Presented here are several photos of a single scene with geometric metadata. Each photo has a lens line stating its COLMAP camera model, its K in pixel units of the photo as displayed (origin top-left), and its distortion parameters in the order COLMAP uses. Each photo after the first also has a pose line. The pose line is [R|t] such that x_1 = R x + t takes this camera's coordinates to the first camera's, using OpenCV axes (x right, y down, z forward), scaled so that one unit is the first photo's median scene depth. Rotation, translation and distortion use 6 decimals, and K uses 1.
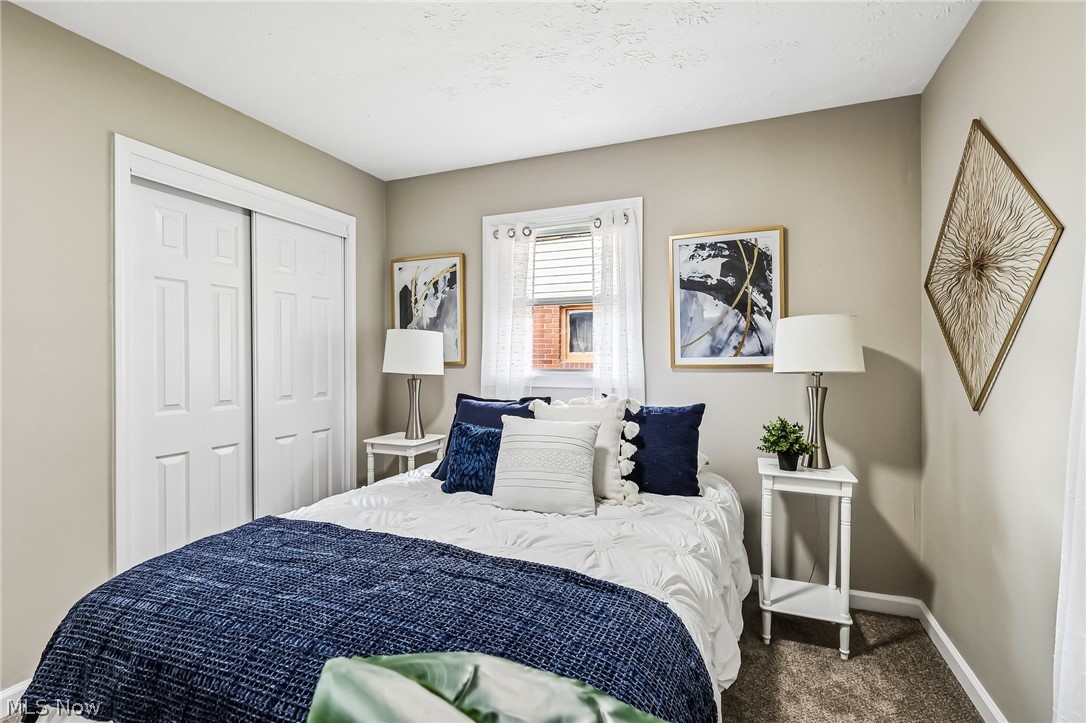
lens RADIAL K [[507.6, 0, 544.5], [0, 507.6, 359.7], [0, 0, 1]] dist [-0.000119, 0.001333]
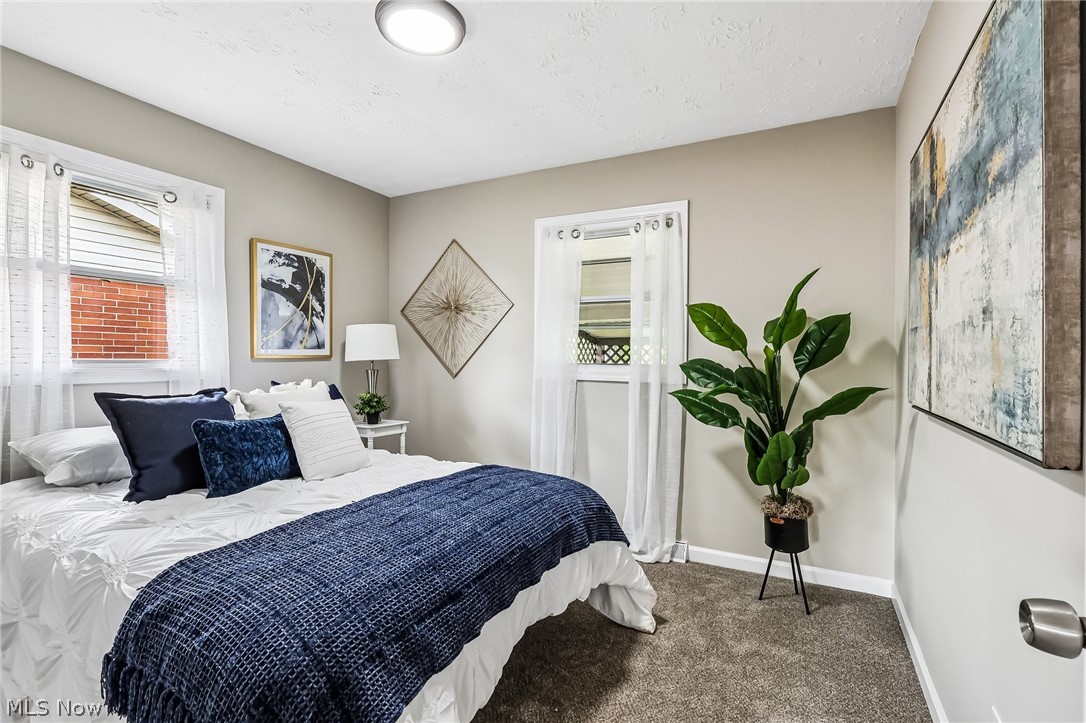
lens RADIAL K [[507.6, 0, 545.3], [0, 507.6, 361.7], [0, 0, 1]] dist [-0.000119, 0.001333]
pose [[0.092476, -0.005381, 0.995700, -0.816788], [-0.007129, 0.999956, 0.006066, 0.013294], [-0.995689, -0.007659, 0.092434, 0.283771]]
